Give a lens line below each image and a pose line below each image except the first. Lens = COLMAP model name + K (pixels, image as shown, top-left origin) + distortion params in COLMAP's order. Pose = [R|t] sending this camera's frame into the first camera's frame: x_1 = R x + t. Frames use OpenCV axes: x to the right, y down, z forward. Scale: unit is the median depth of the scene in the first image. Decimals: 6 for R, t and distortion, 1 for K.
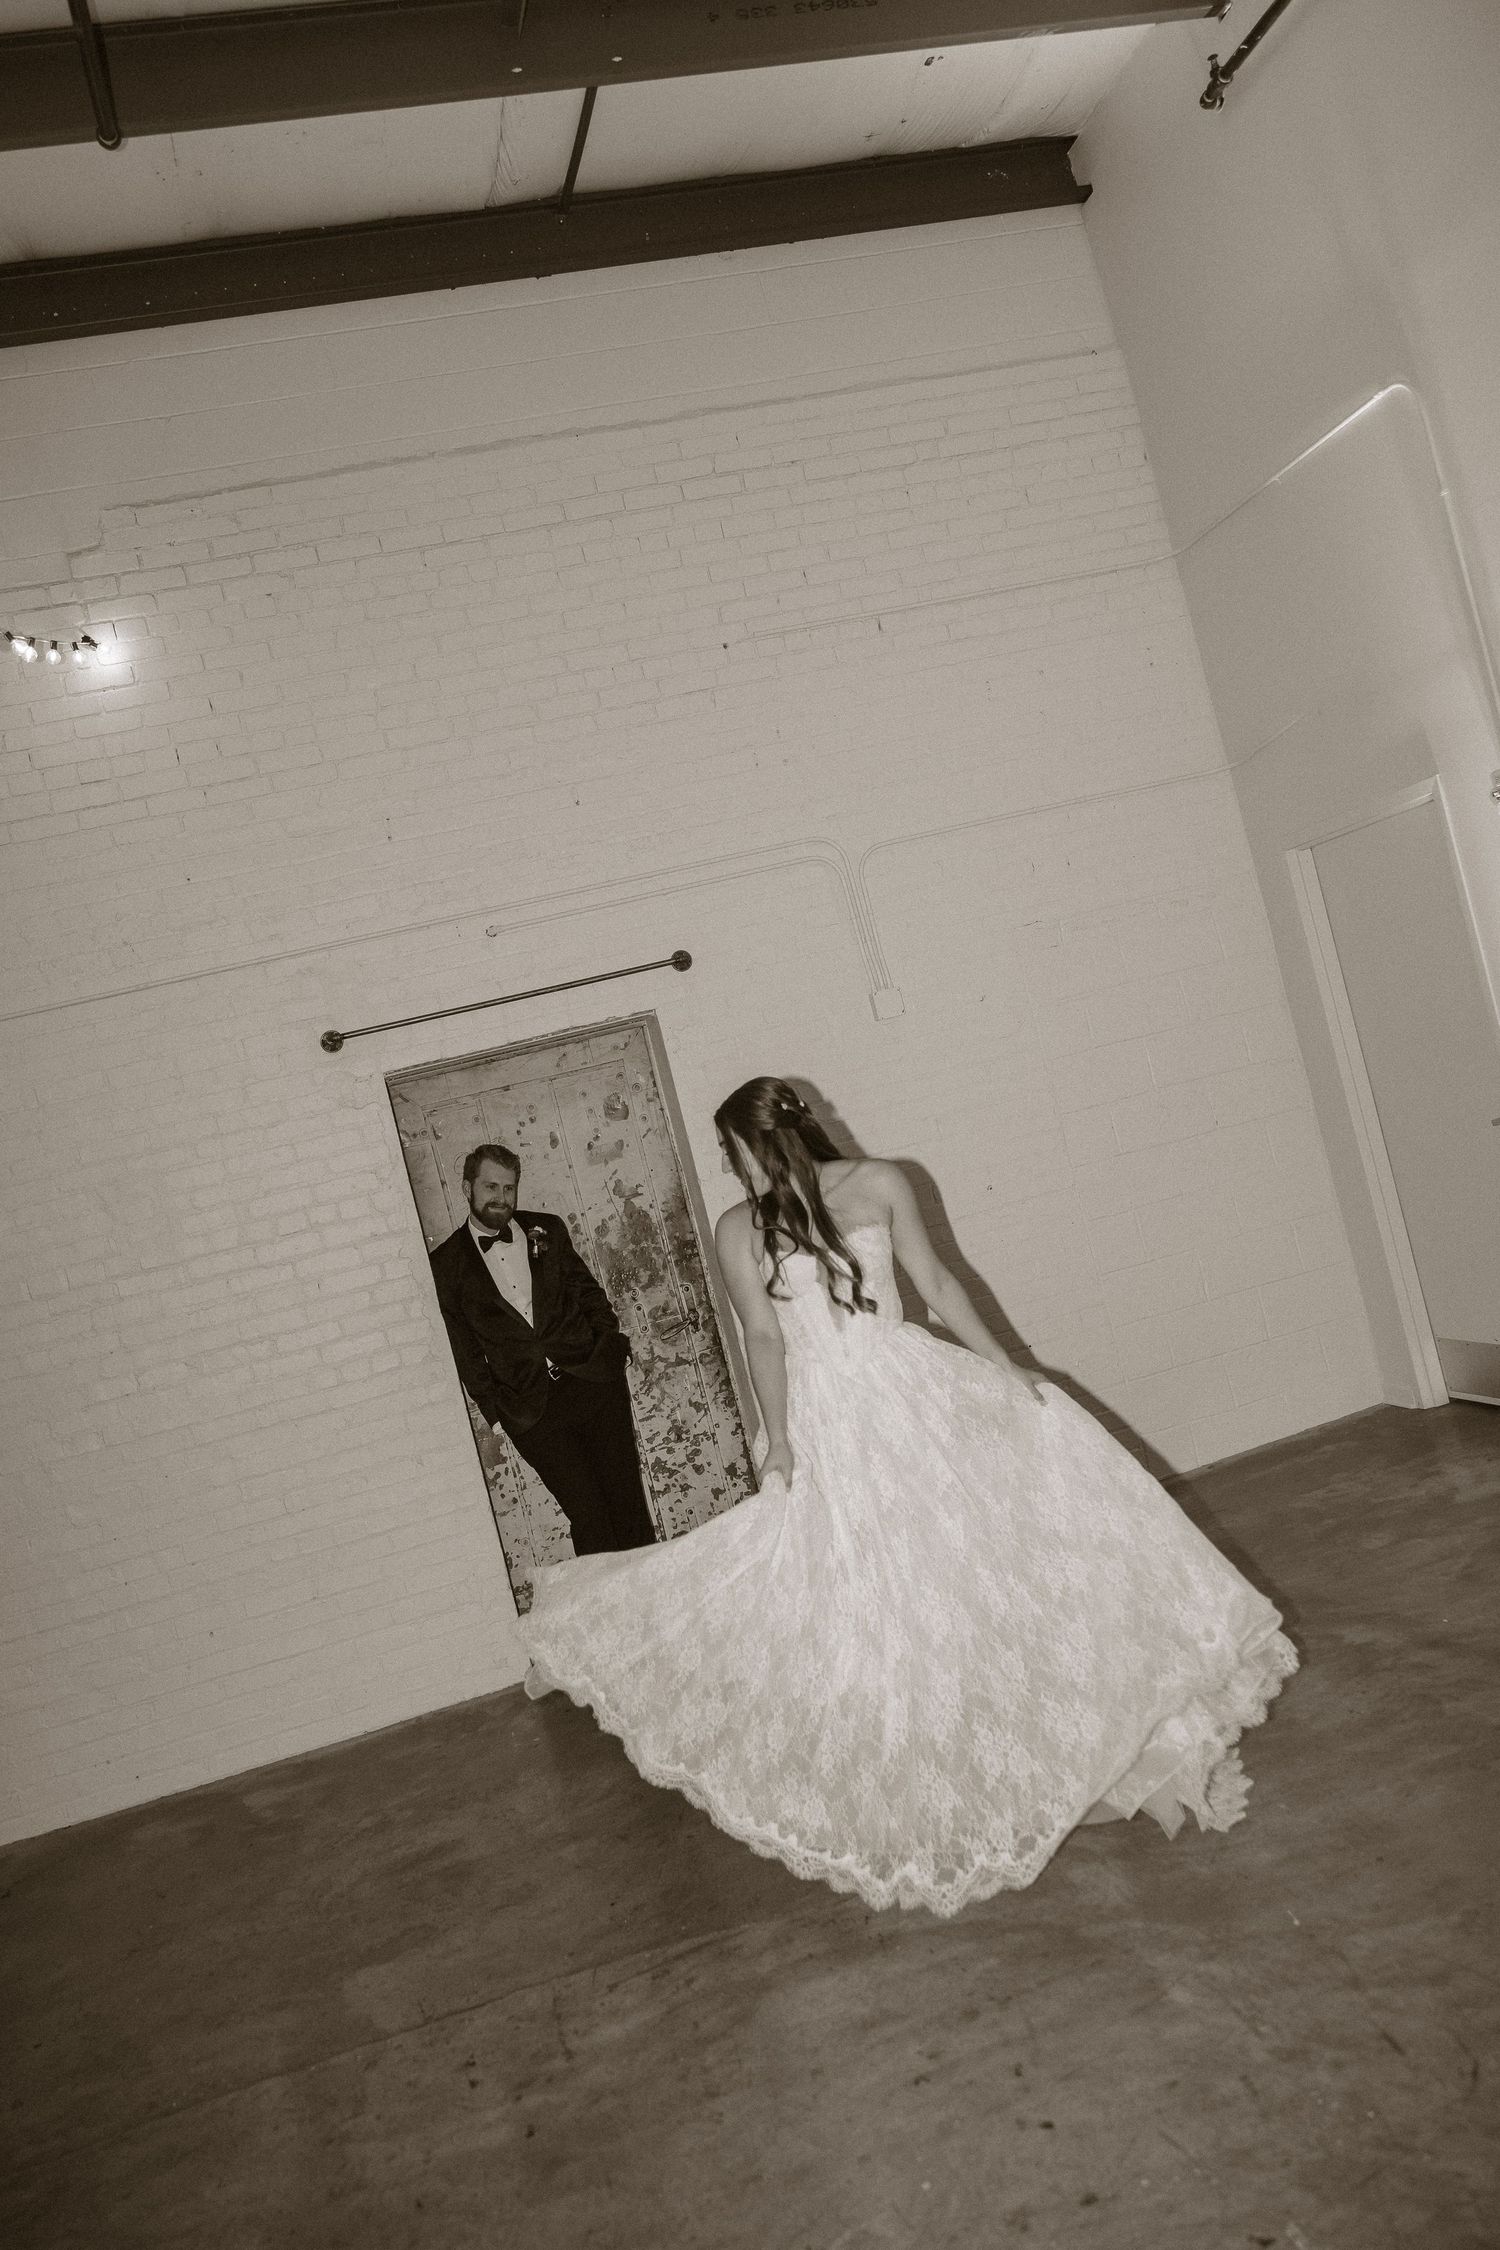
lens RADIAL K [[1784.6, 0, 735.9], [0, 1784.6, 1116.1], [0, 0, 1]] dist [0.007510, -0.002450]
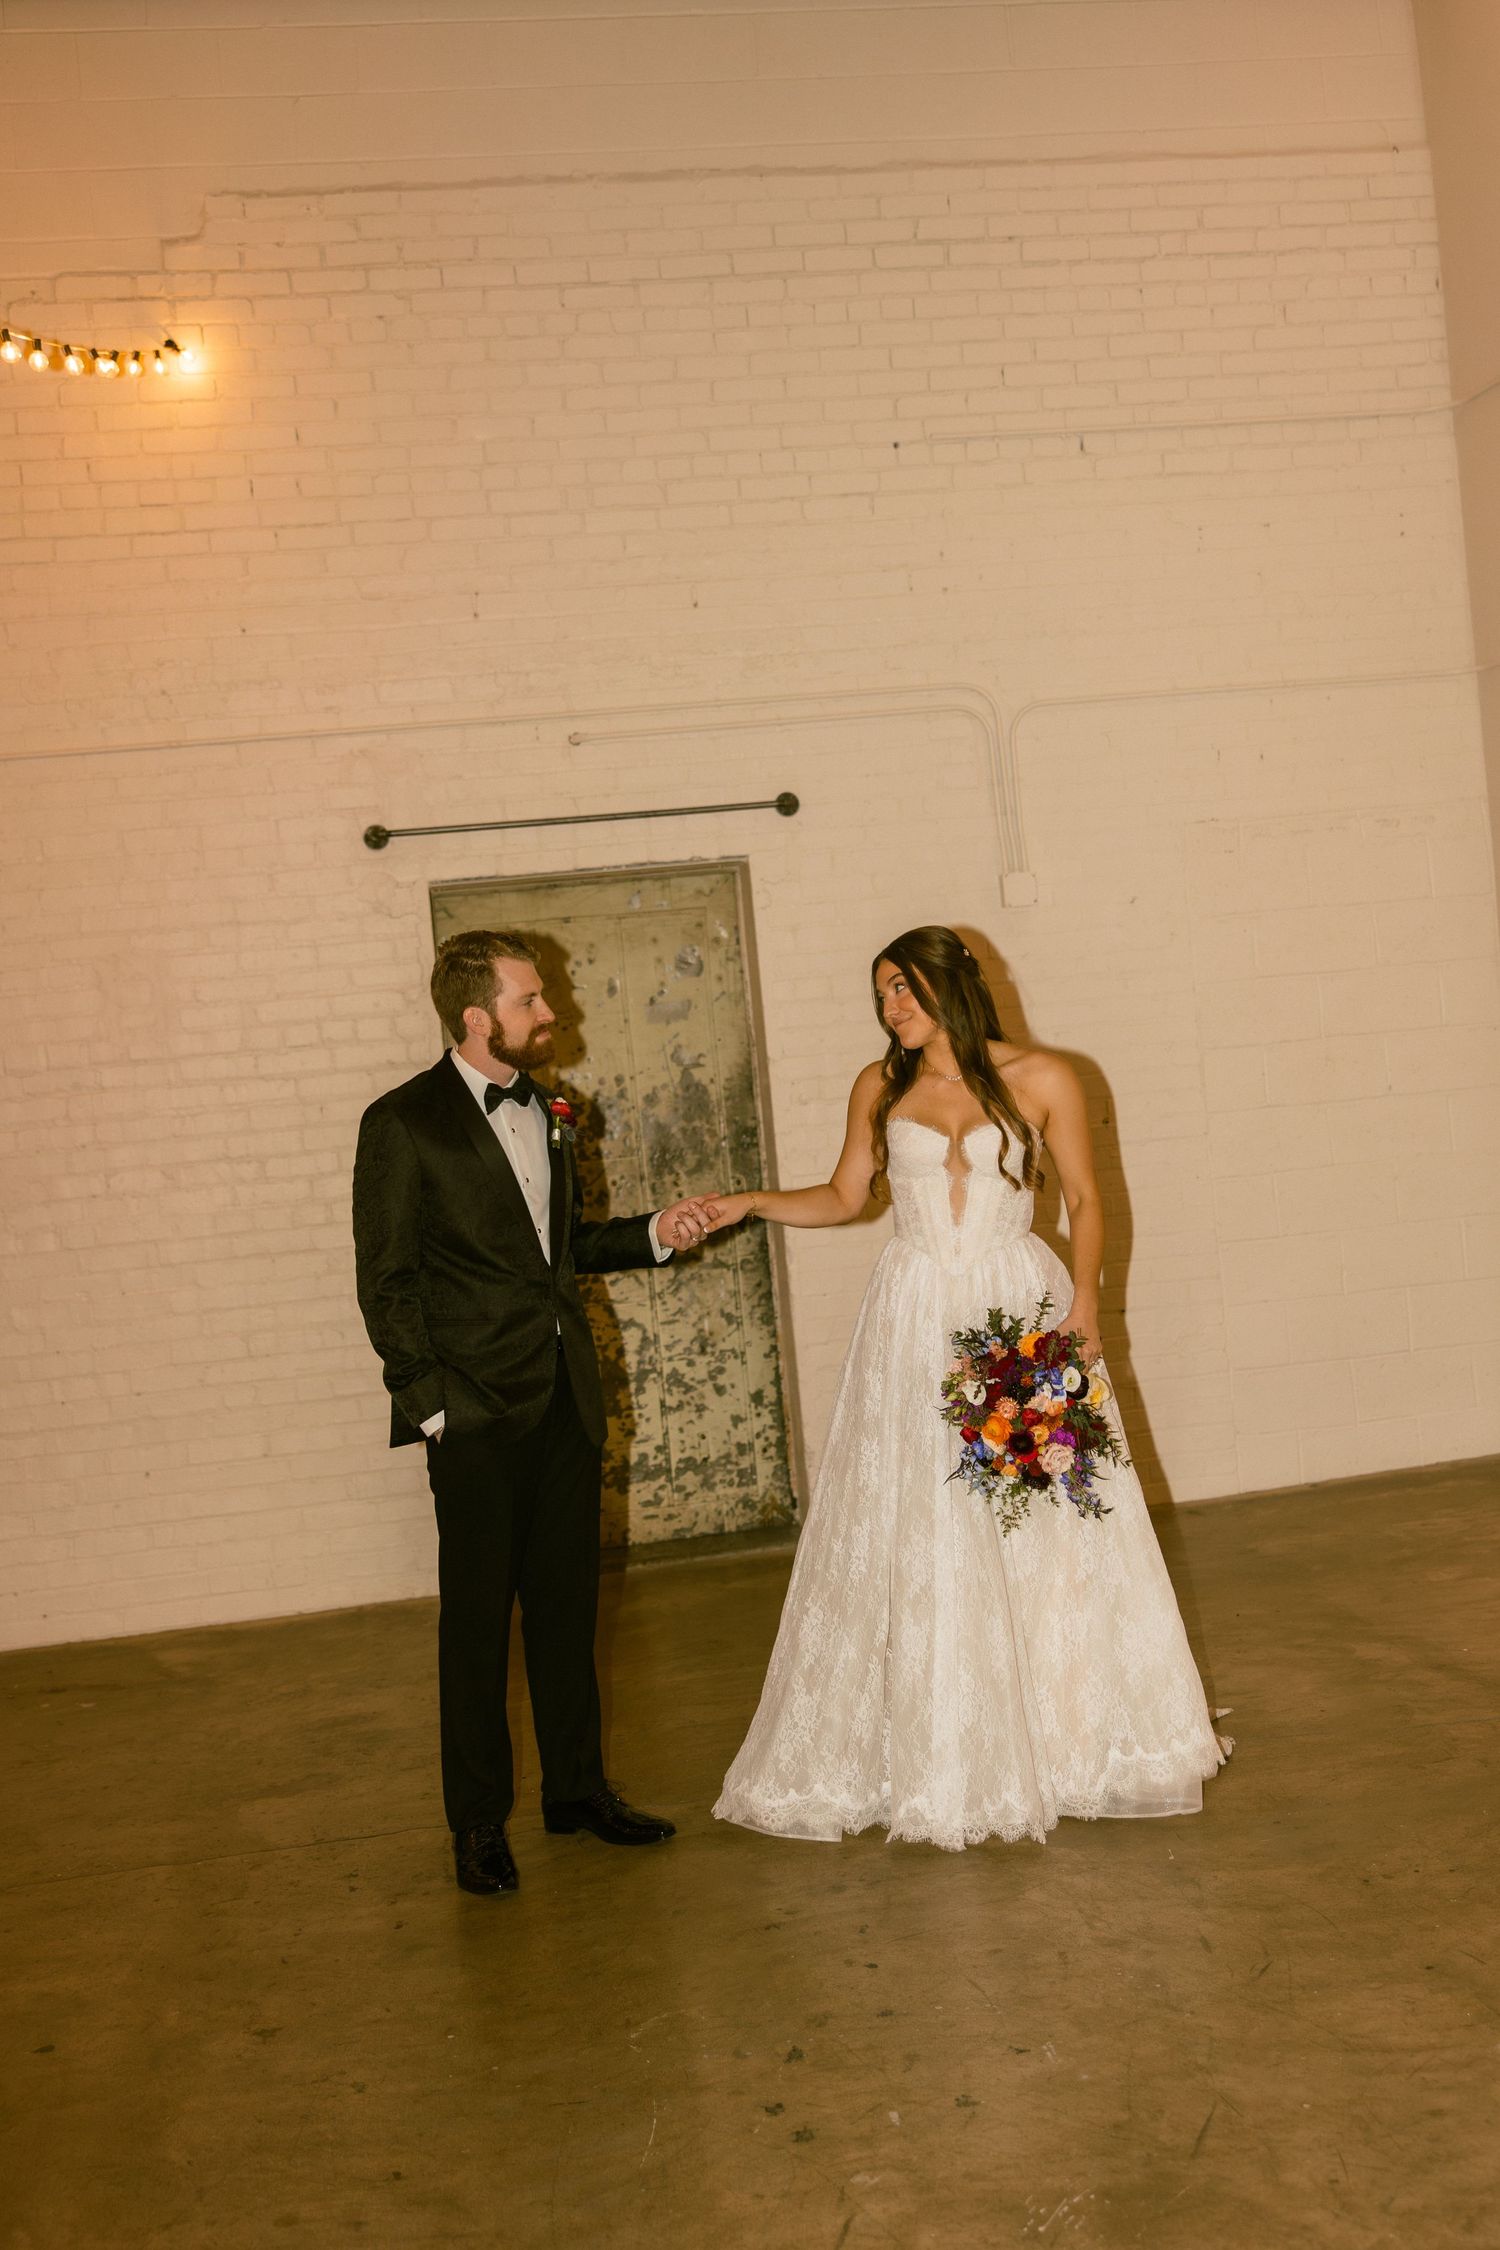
lens RADIAL K [[2503.7, 0, 784.4], [0, 2503.7, 1081.6], [0, 0, 1]] dist [0.019157, 0.000000]
pose [[0.986472, 0.154650, -0.054380, 0.056933], [-0.152654, 0.987504, 0.039159, -0.002032], [0.059756, -0.030328, 0.997752, -0.219786]]
